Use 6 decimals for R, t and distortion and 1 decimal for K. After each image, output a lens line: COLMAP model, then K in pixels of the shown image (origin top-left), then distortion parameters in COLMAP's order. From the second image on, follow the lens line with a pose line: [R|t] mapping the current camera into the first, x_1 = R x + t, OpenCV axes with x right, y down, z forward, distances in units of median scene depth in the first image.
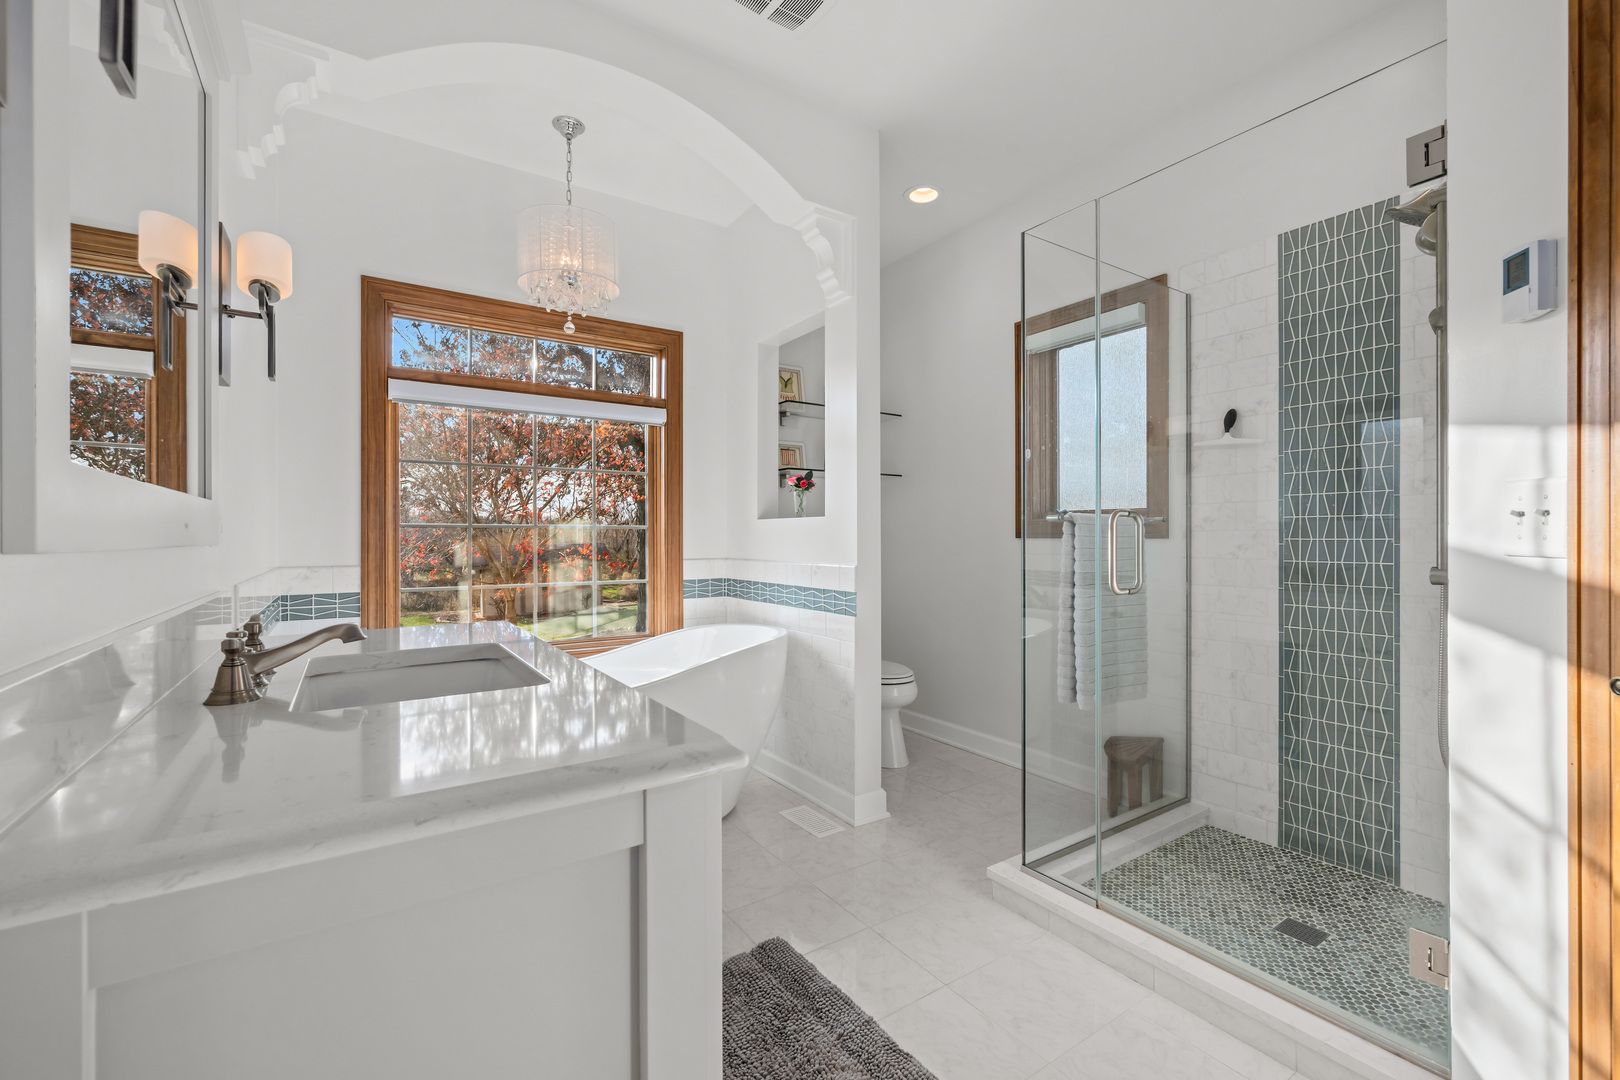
lens RADIAL K [[679.0, 0, 810.0], [0, 679.0, 540.0], [0, 0, 1]] dist [0.024038, 0.000111]
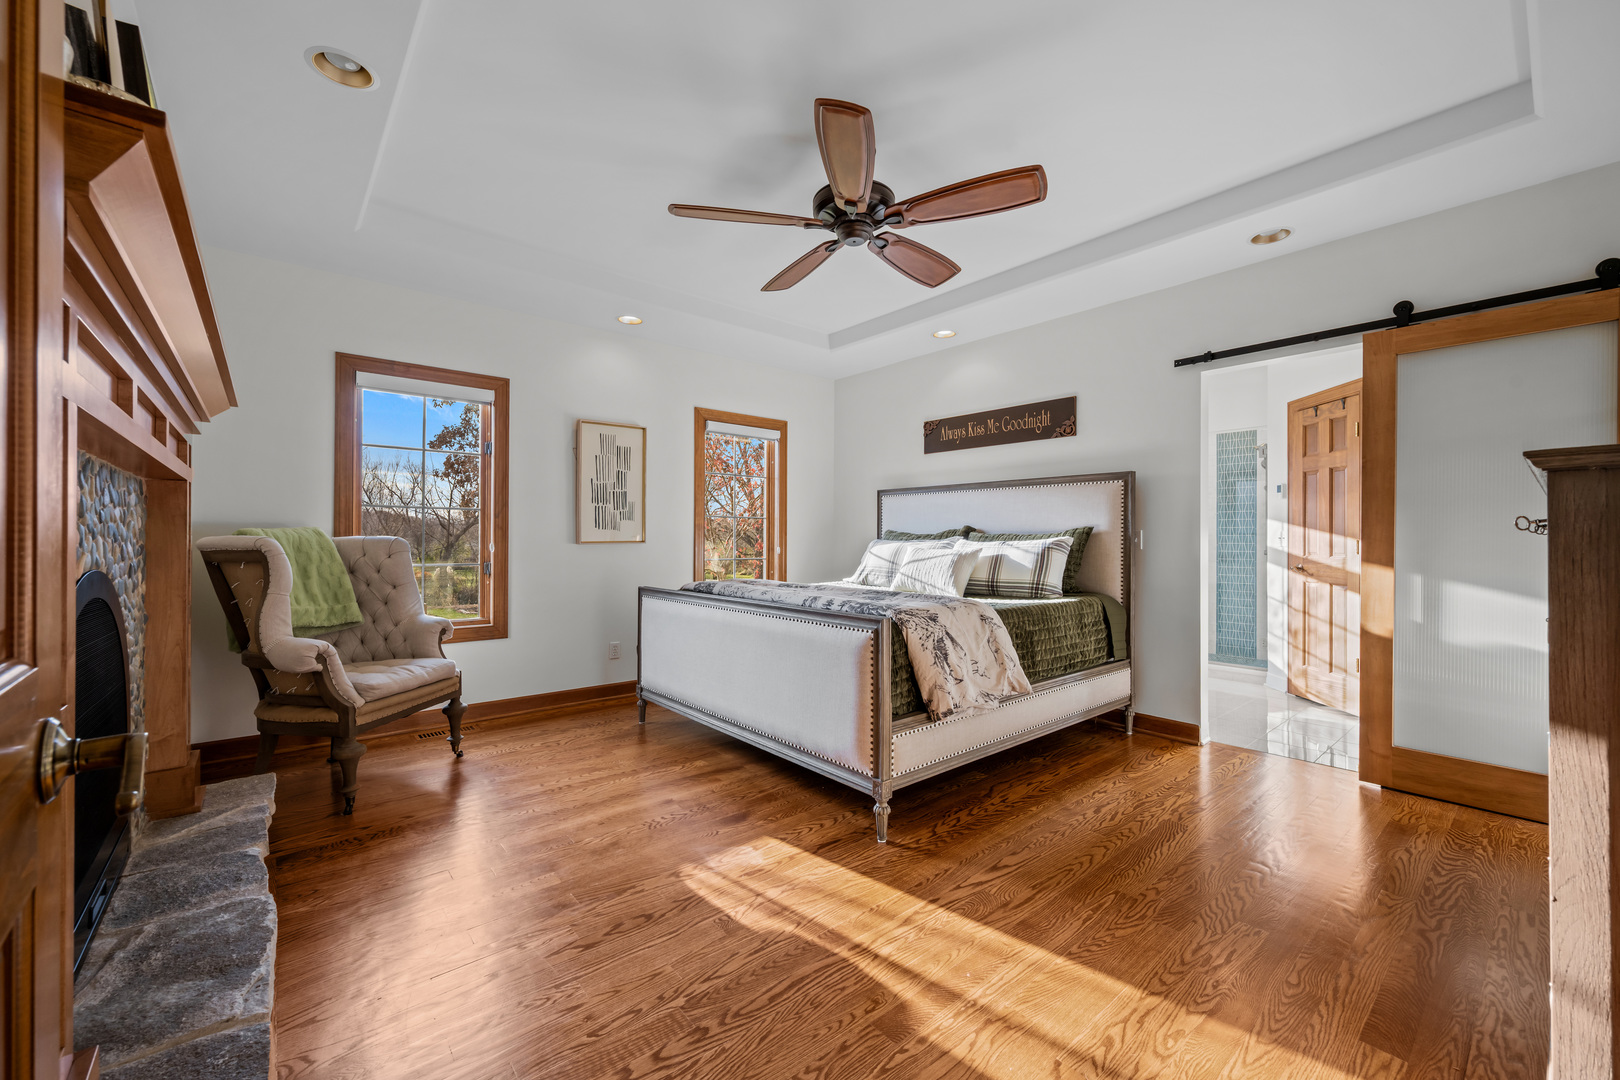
lens RADIAL K [[641.3, 0, 812.4], [0, 641.3, 544.1], [0, 0, 1]] dist [0.000087, 0.000659]
pose [[0.994083, 0.013427, 0.107790, -2.606391], [-0.013784, 0.999902, 0.002574, 0.025652], [-0.107745, -0.004045, 0.994170, -2.992837]]
